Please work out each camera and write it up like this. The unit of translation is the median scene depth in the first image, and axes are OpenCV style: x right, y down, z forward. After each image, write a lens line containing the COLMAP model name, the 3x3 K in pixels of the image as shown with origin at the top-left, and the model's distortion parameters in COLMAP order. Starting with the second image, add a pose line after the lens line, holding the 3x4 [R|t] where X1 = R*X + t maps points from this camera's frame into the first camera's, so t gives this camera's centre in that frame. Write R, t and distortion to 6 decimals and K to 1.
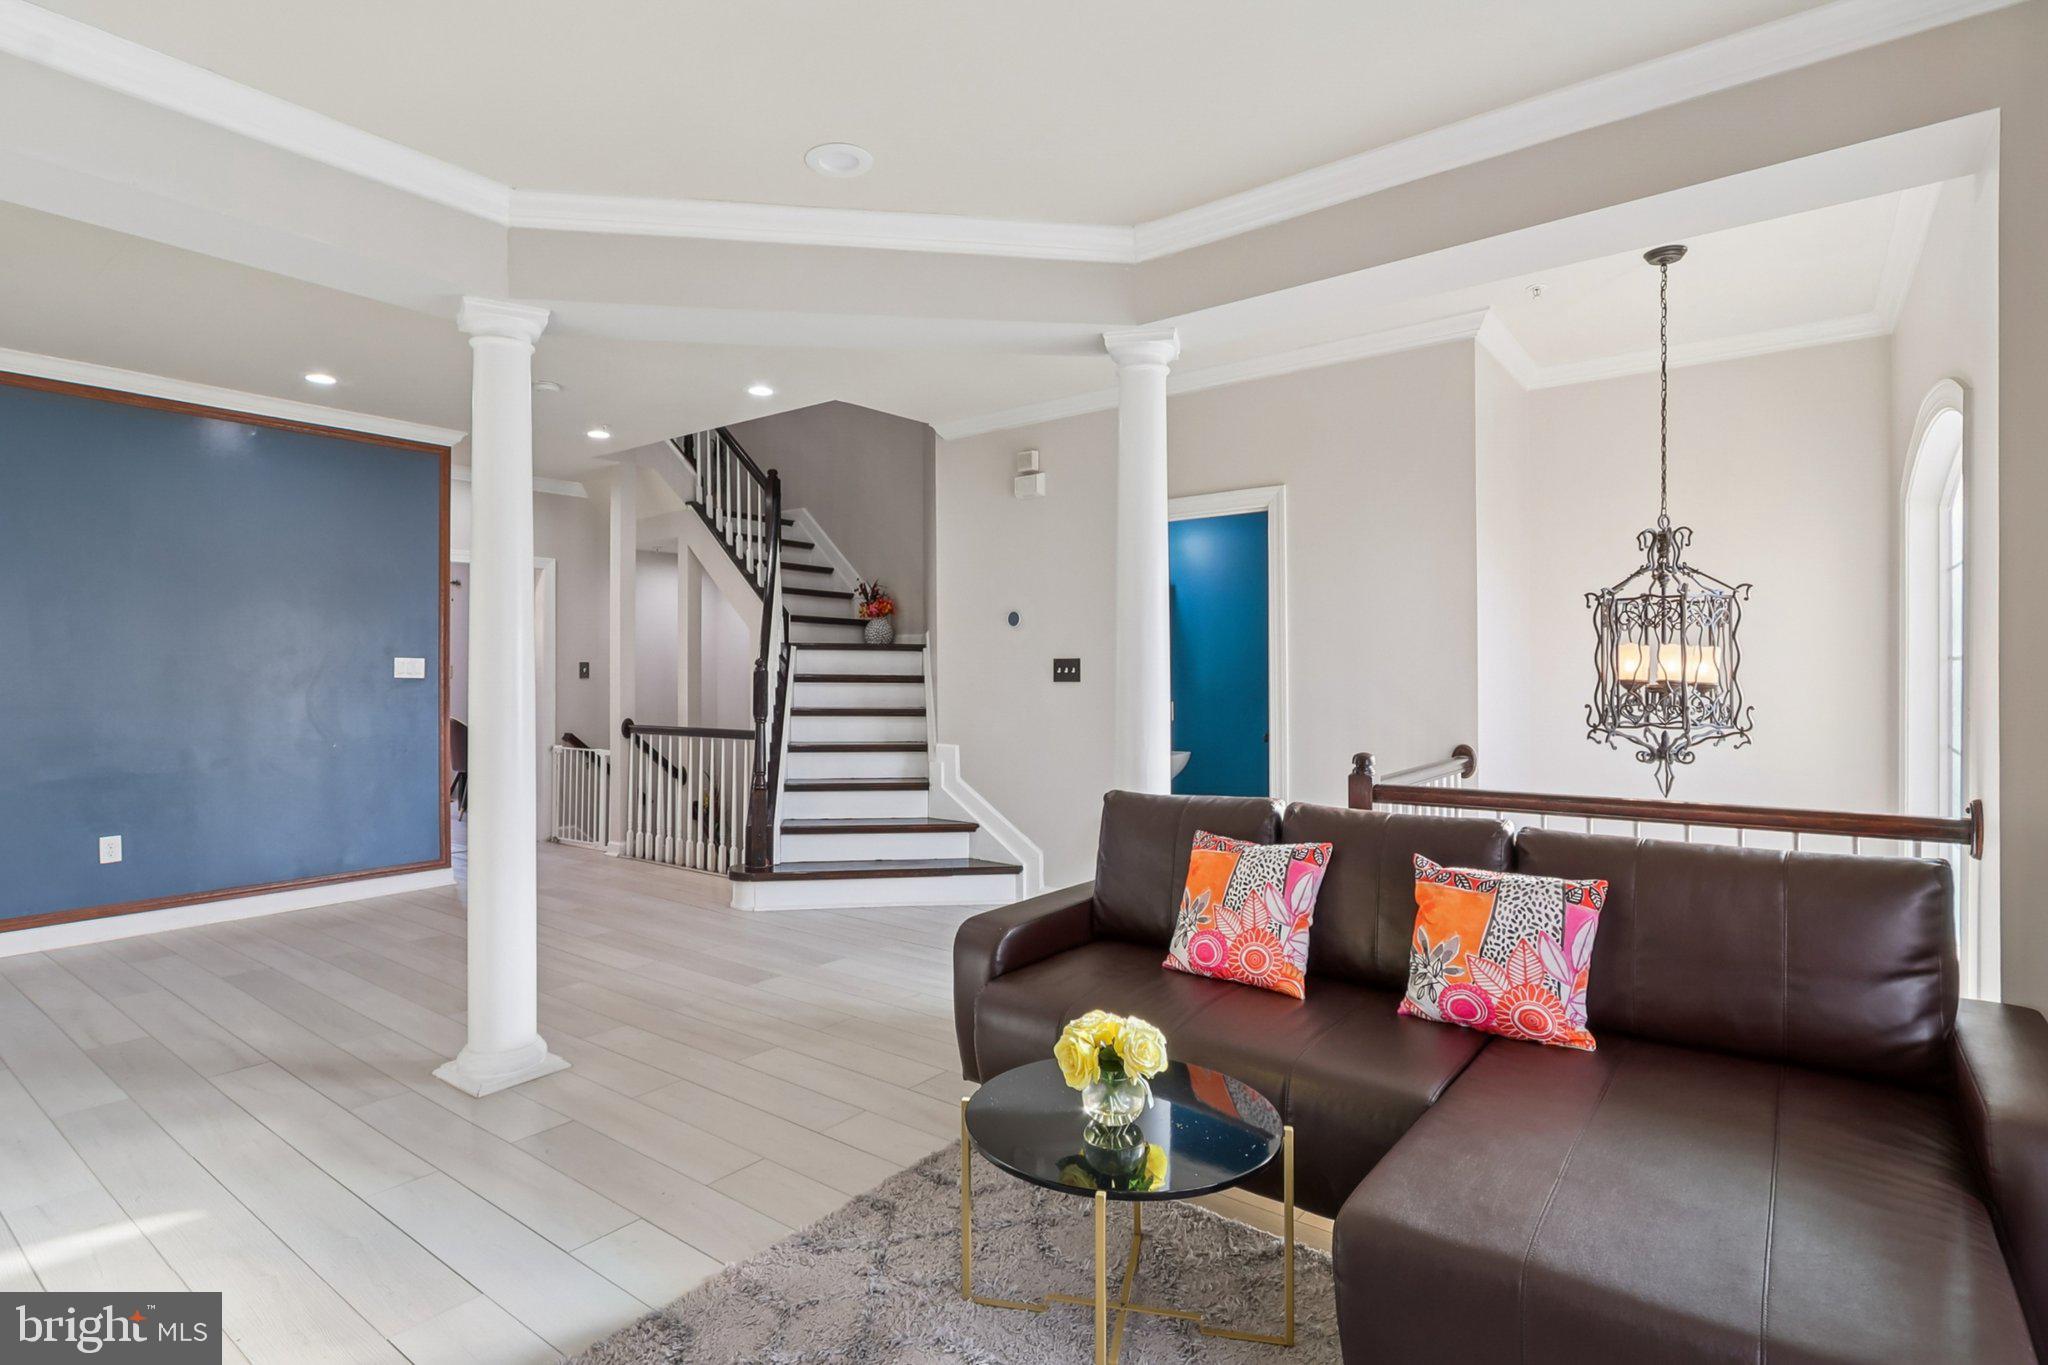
lens RADIAL K [[1032.6, 0, 1031.2], [0, 1032.6, 687.6], [0, 0, 1]] dist [-0.003016, -0.000679]
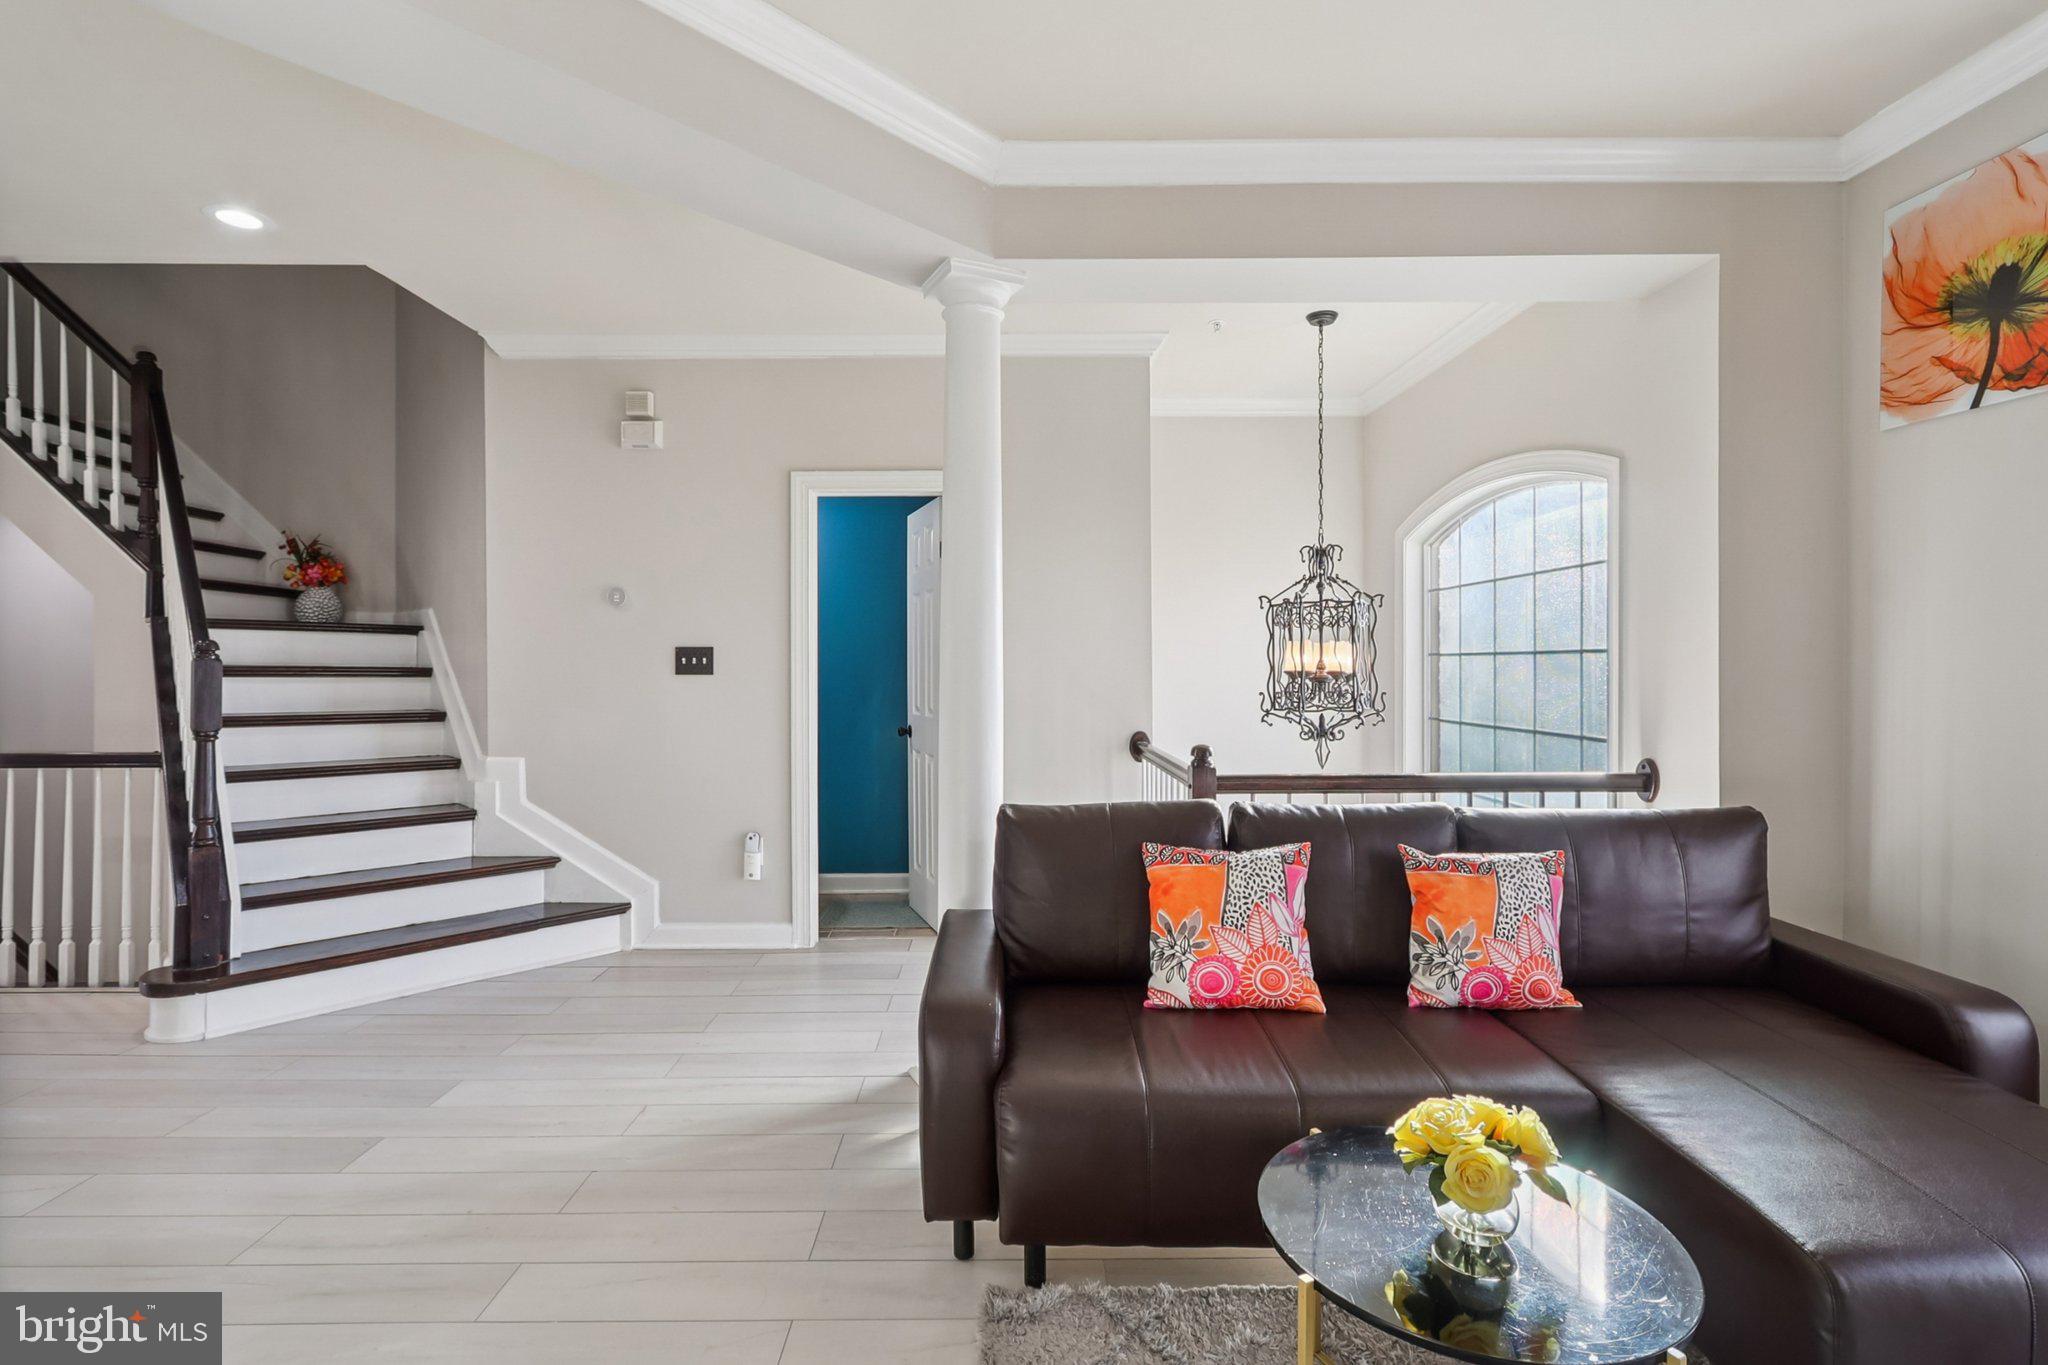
lens RADIAL K [[948.1, 0, 1026.1], [0, 948.1, 671.1], [0, 0, 1]] dist [0.000621, -0.000505]
pose [[0.788336, -0.001760, 0.615242, -0.335784], [0.006186, 0.999968, -0.005067, -0.003969], [-0.615214, 0.007801, 0.788322, 0.340131]]
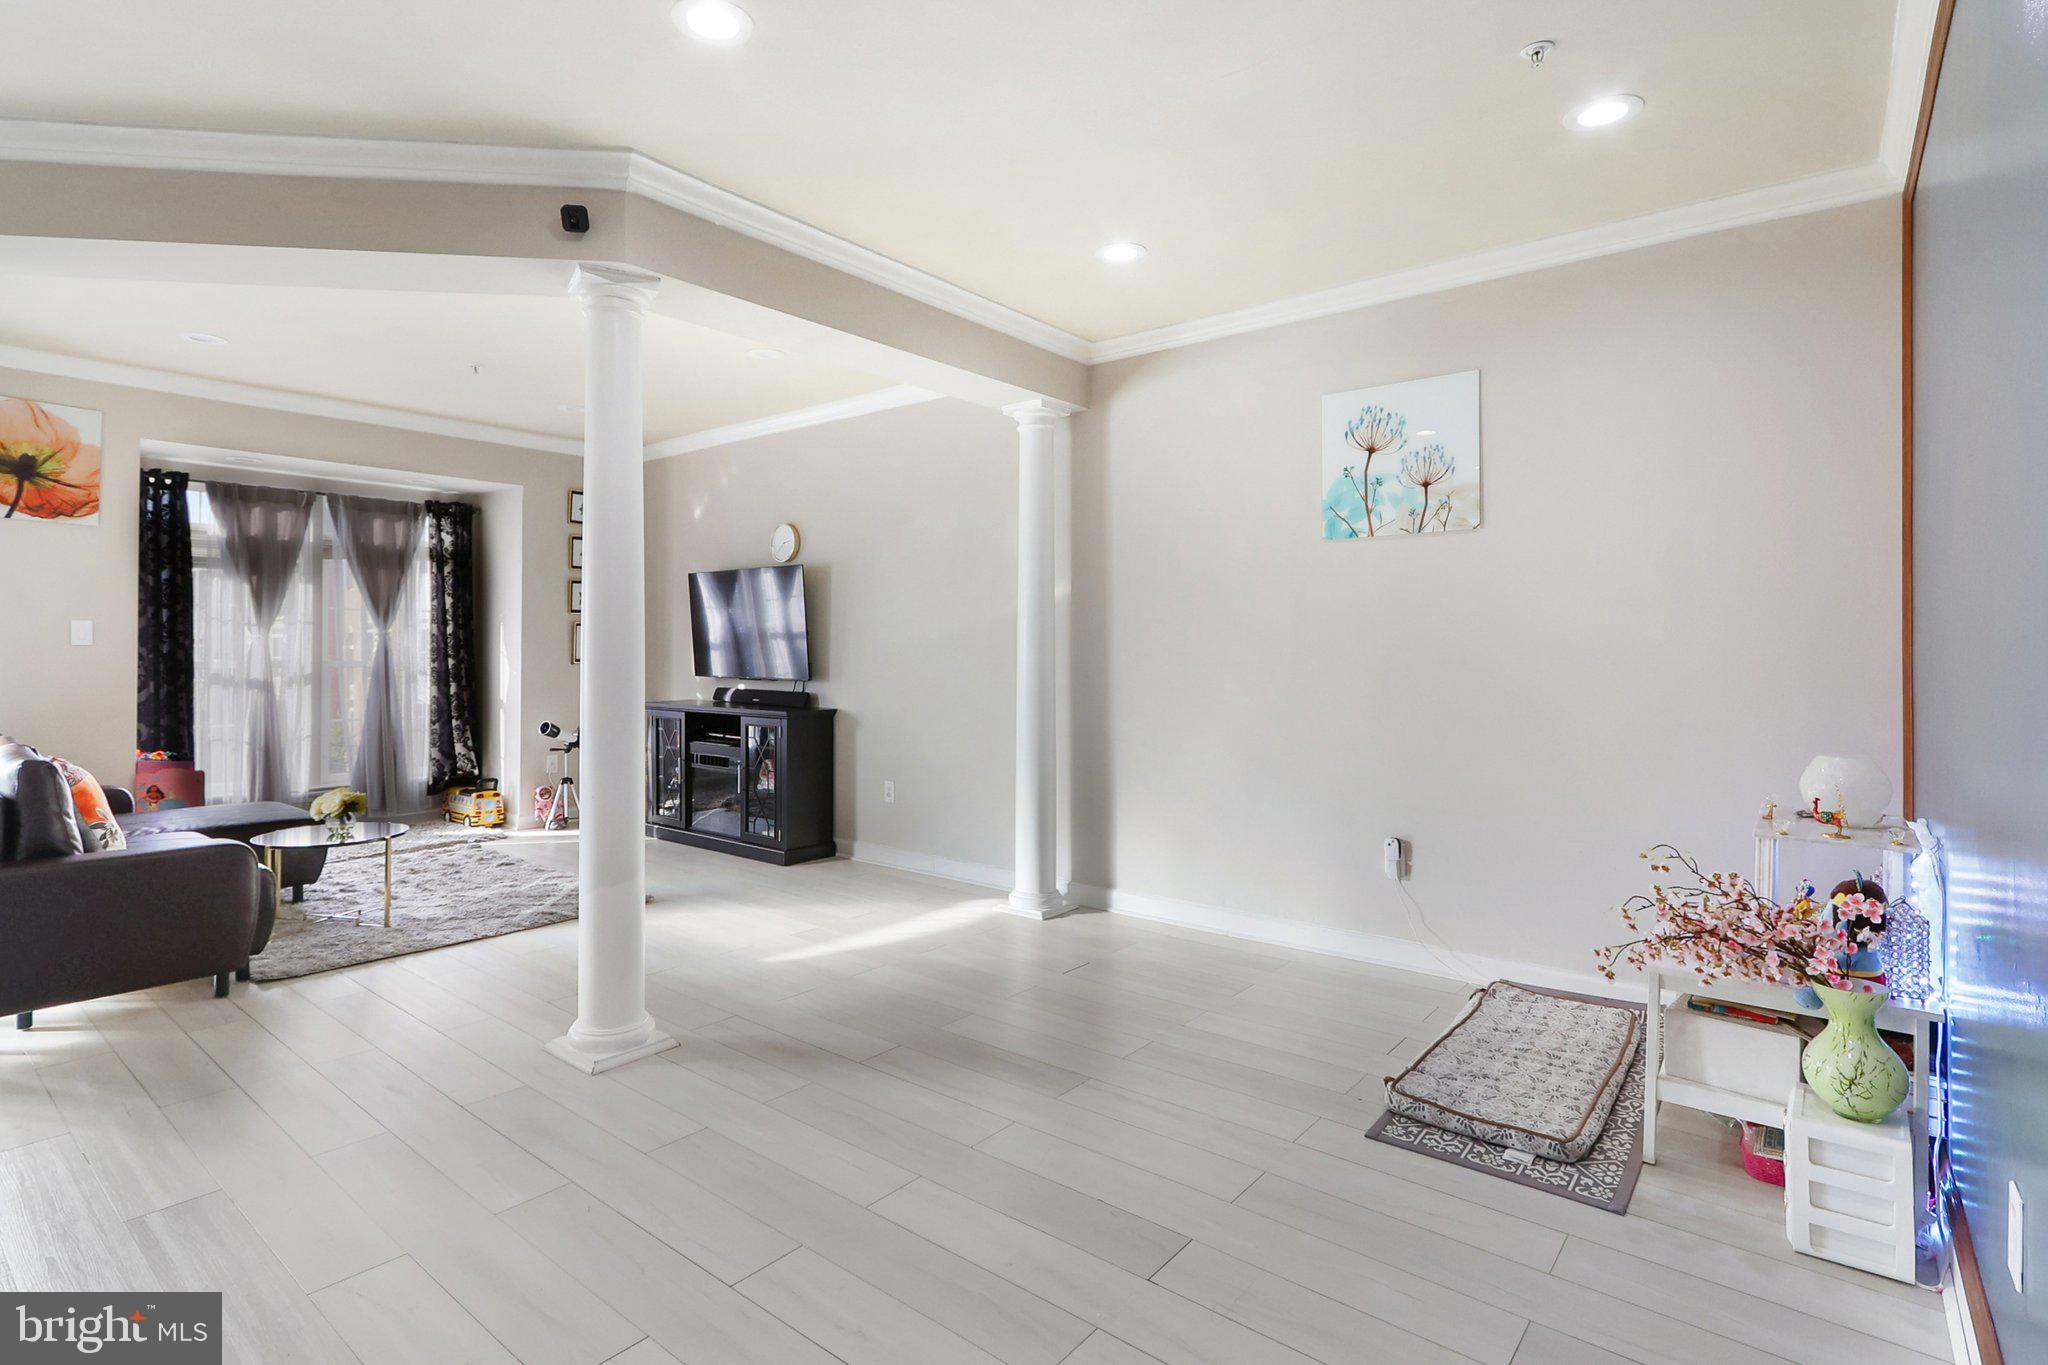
lens RADIAL K [[992.0, 0, 972.9], [0, 992.0, 643.2], [0, 0, 1]] dist [-0.002654, -0.002059]
pose [[-0.997924, 0.000683, 0.064401, -0.824107], [0.001339, 0.999948, 0.010138, -0.023716], [-0.064391, 0.010203, -0.997873, 1.706924]]
